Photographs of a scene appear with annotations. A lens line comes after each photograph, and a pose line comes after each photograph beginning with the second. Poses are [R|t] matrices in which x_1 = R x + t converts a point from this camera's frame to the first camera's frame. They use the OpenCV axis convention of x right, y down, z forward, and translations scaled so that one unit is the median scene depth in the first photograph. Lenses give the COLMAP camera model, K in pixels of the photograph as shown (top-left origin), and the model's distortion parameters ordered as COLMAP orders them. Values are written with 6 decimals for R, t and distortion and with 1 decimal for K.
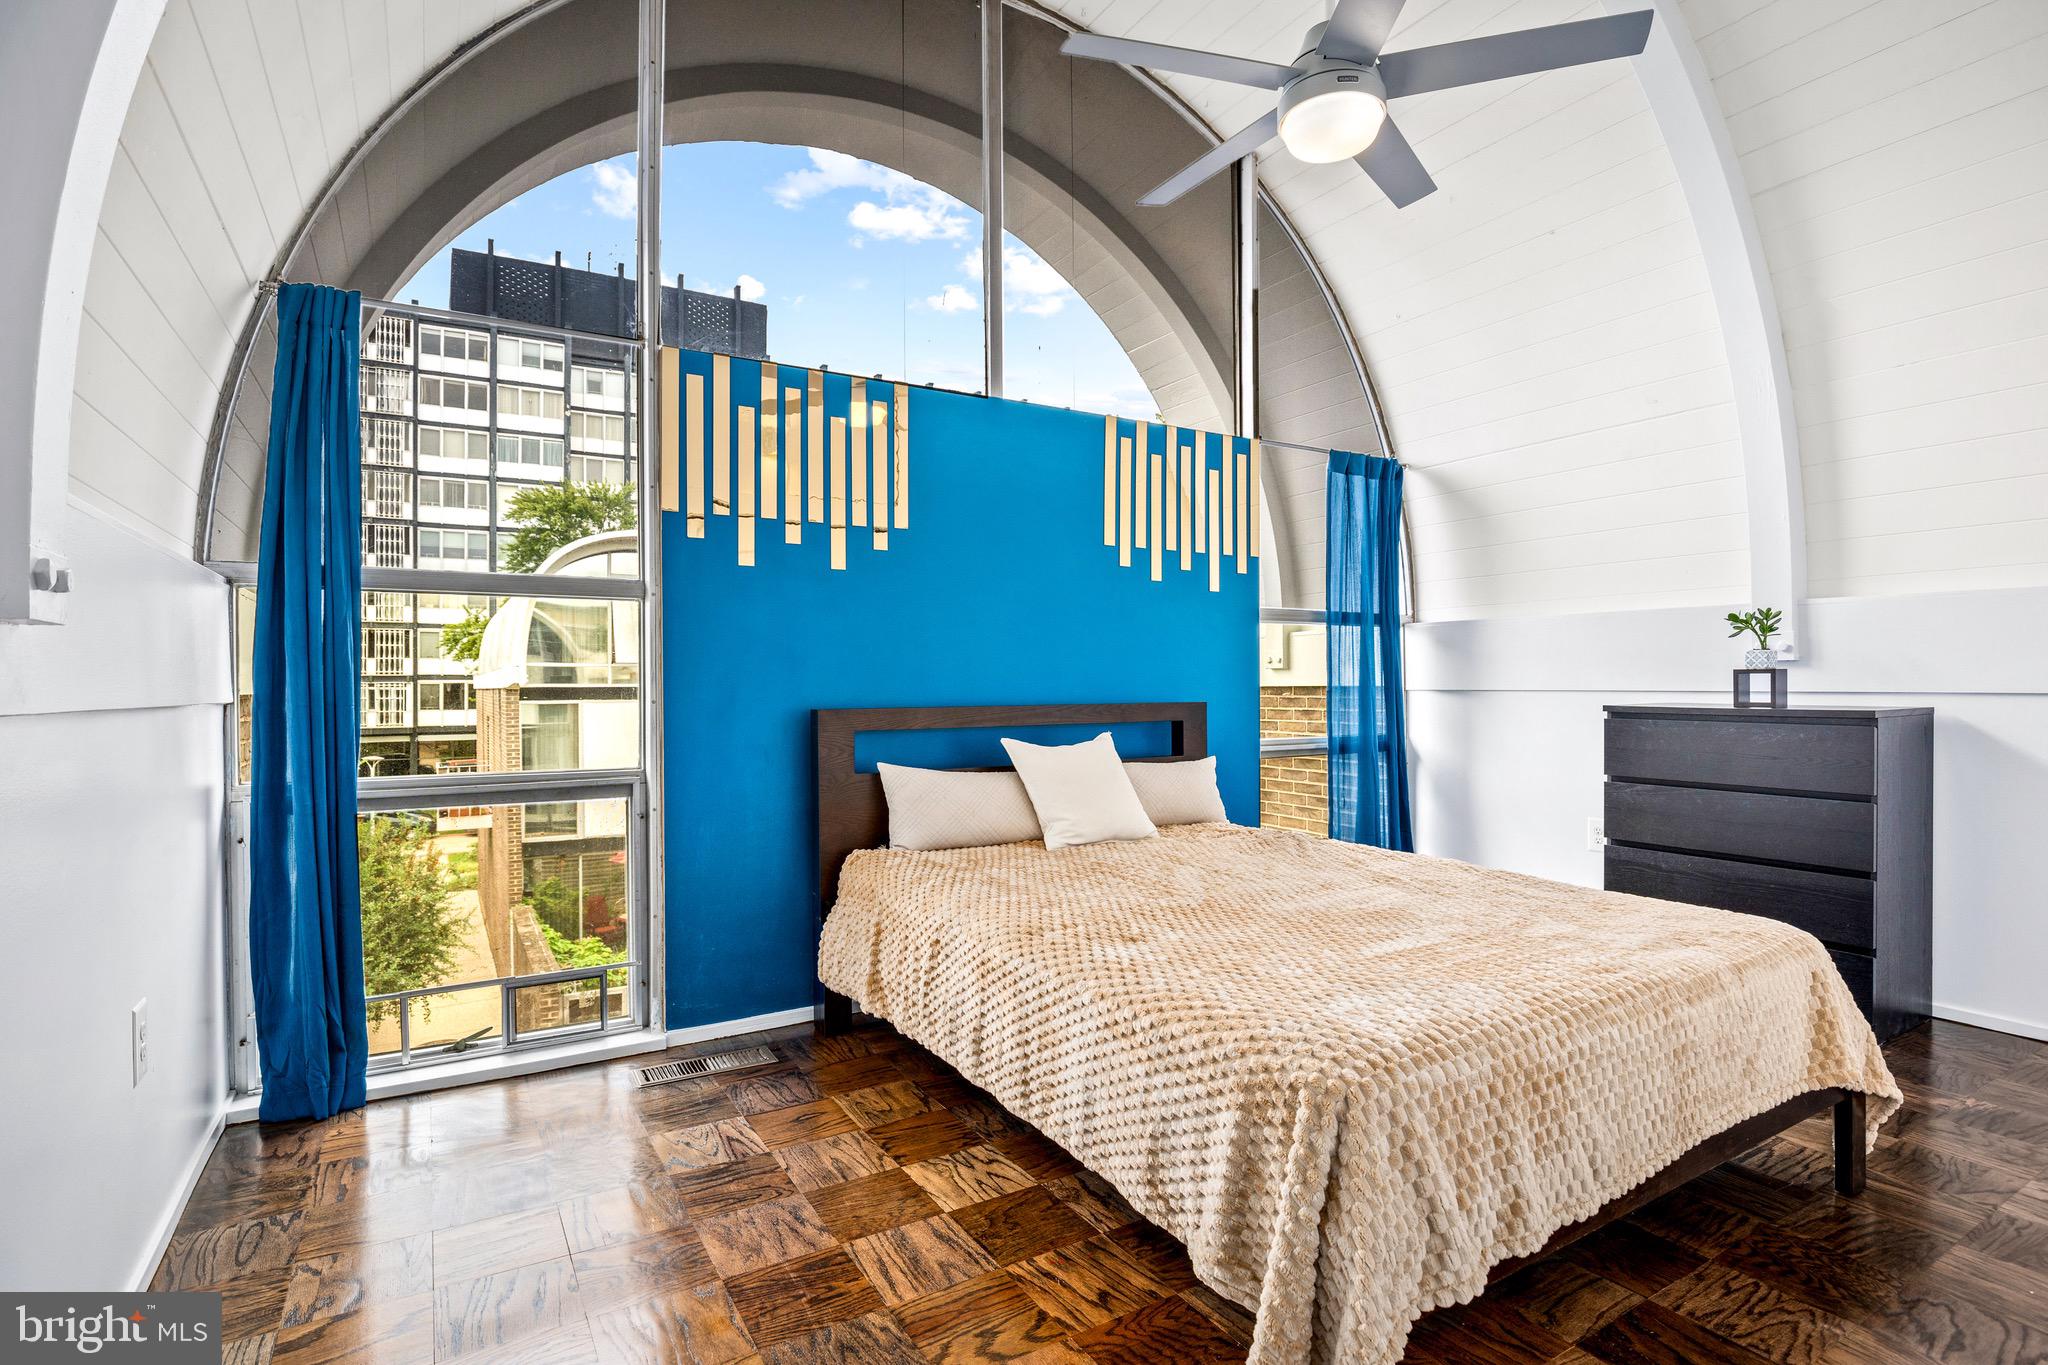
lens RADIAL K [[970.4, 0, 1020.3], [0, 970.4, 687.0], [0, 0, 1]] dist [-0.021898, 0.000583]
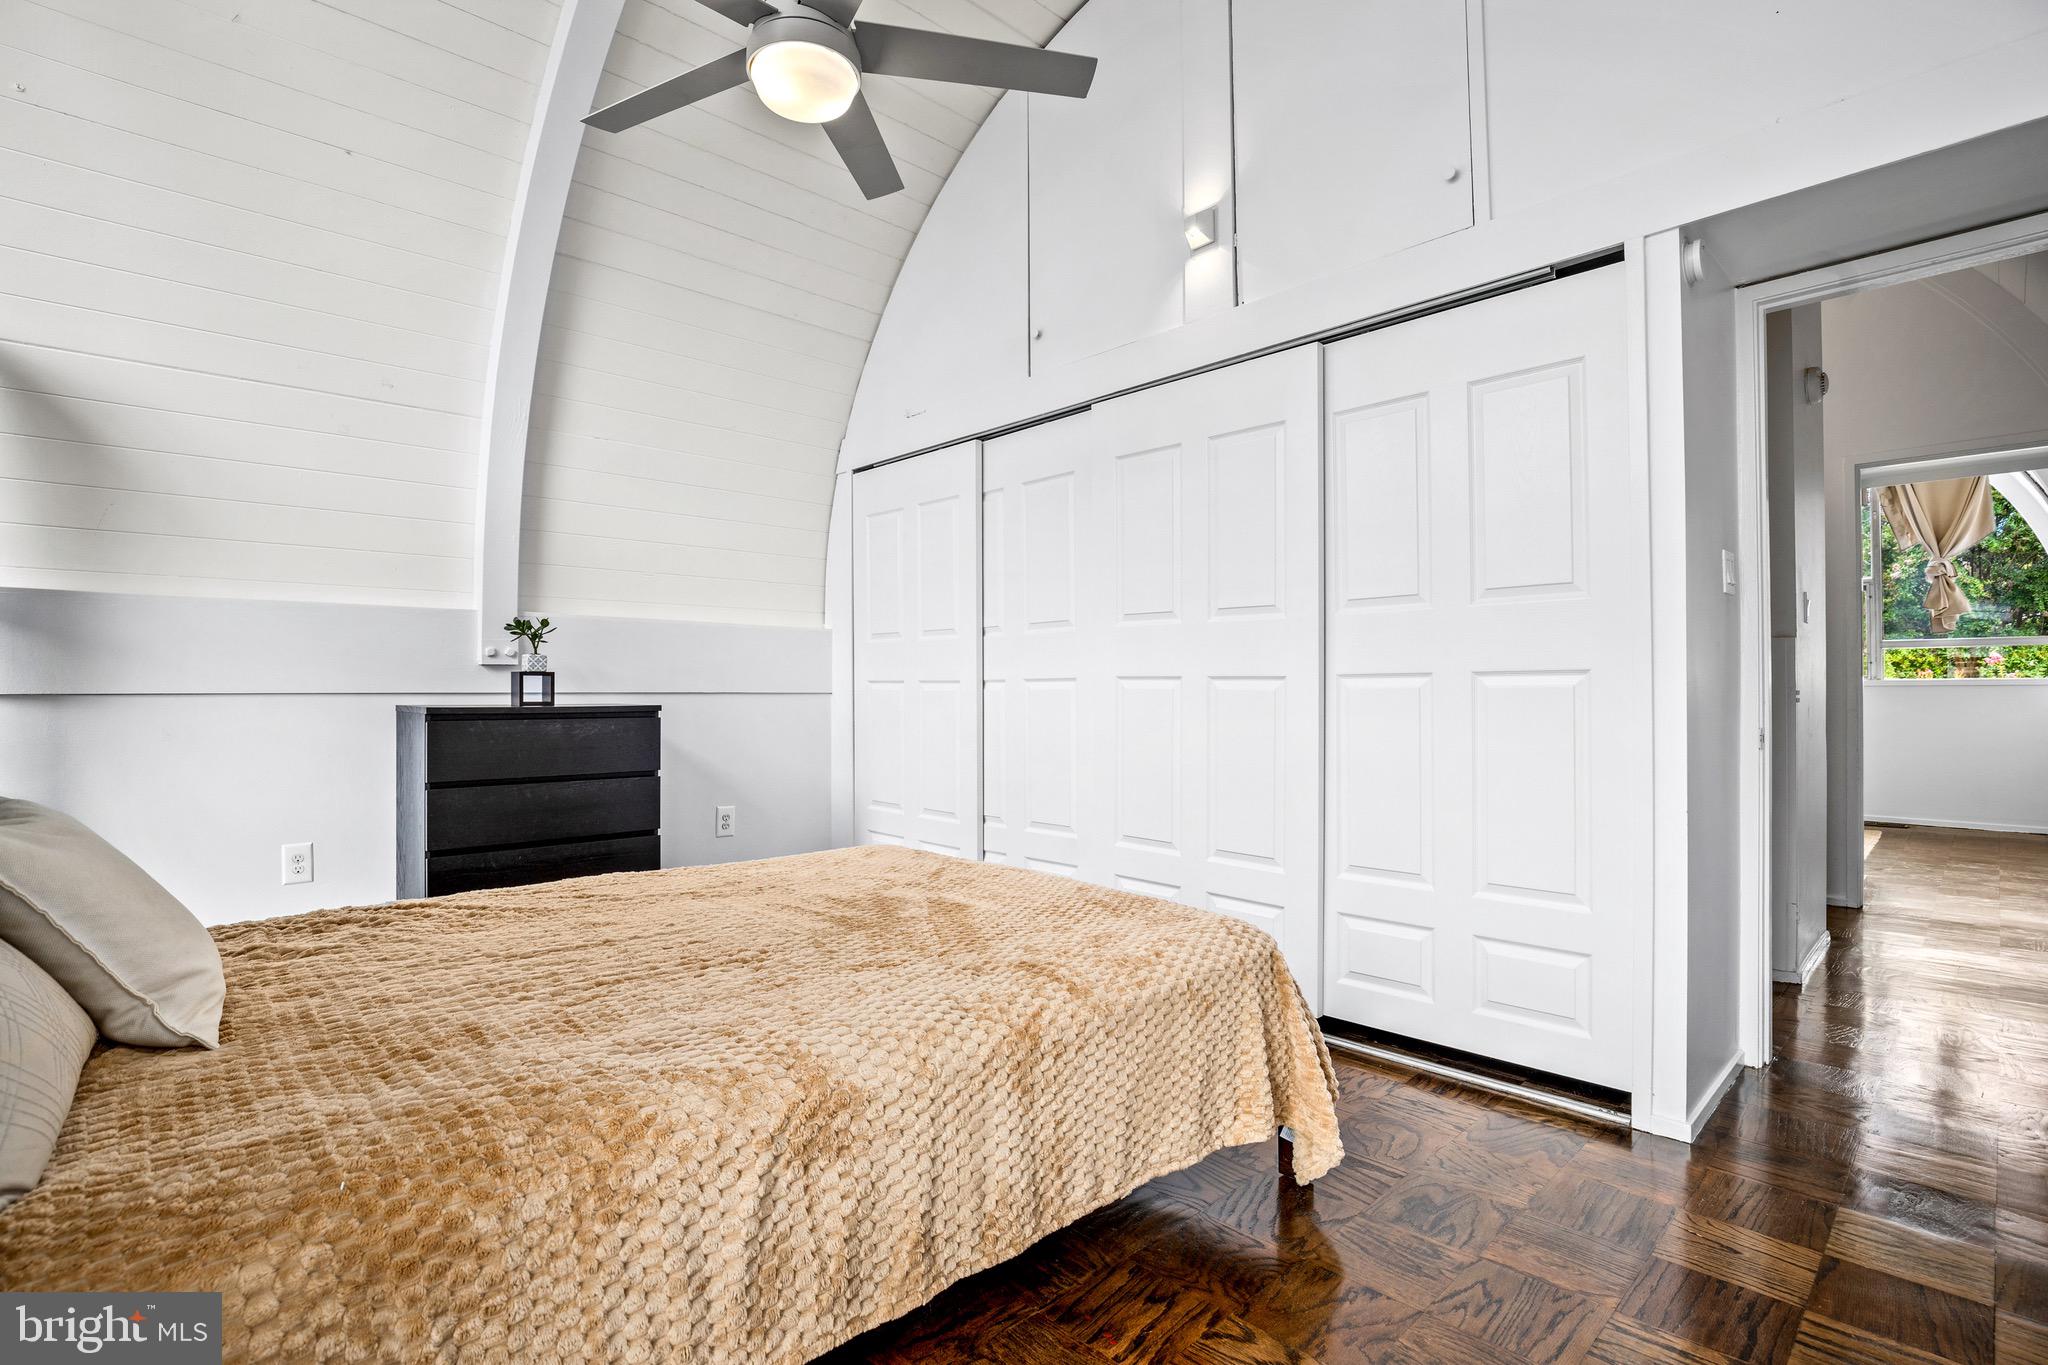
lens RADIAL K [[955.3, 0, 1023.1], [0, 955.3, 682.6], [0, 0, 1]] dist [-0.036765, 0.009556]
pose [[-0.211929, 0.017922, 0.977121, -0.437295], [0.001065, 0.999835, -0.018107, 0.014993], [-0.977285, -0.002797, -0.211913, 0.707417]]
